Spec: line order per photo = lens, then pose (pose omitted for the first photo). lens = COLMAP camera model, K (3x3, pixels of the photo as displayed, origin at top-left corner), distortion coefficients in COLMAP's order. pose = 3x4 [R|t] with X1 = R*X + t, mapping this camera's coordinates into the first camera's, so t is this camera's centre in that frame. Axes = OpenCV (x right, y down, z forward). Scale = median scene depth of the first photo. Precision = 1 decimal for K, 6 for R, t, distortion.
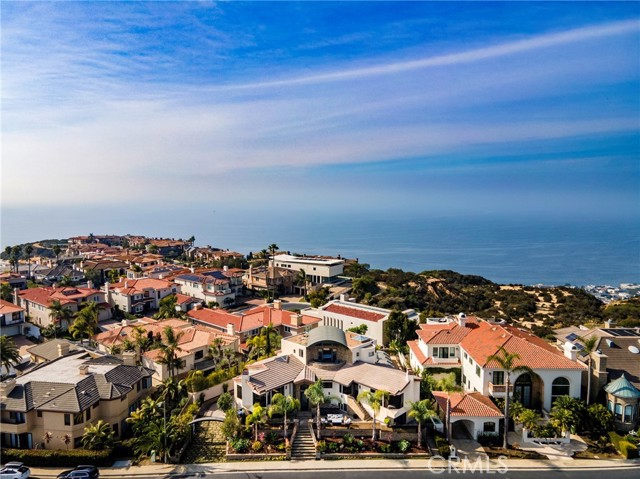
lens RADIAL K [[468.9, 0, 312.7], [0, 468.9, 228.2], [0, 0, 1]] dist [0.022953, 0.005141]
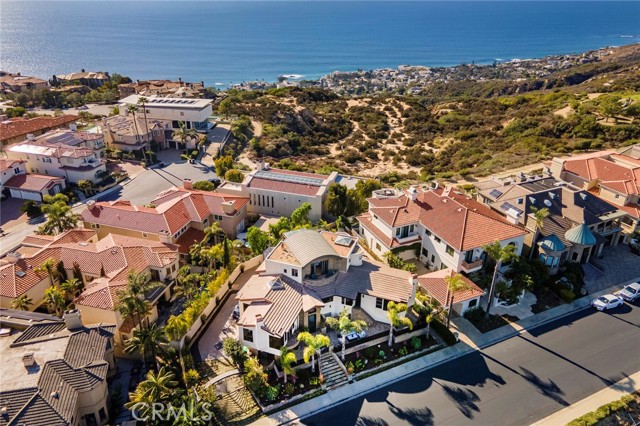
lens RADIAL K [[471.3, 0, 318.6], [0, 471.3, 182.6], [0, 0, 1]] dist [0.032168, 0.002430]
pose [[0.909740, -0.158569, 0.383704, -0.314384], [0.021261, 0.940772, 0.338374, -0.218148], [-0.414633, -0.299674, 0.859229, 0.235794]]
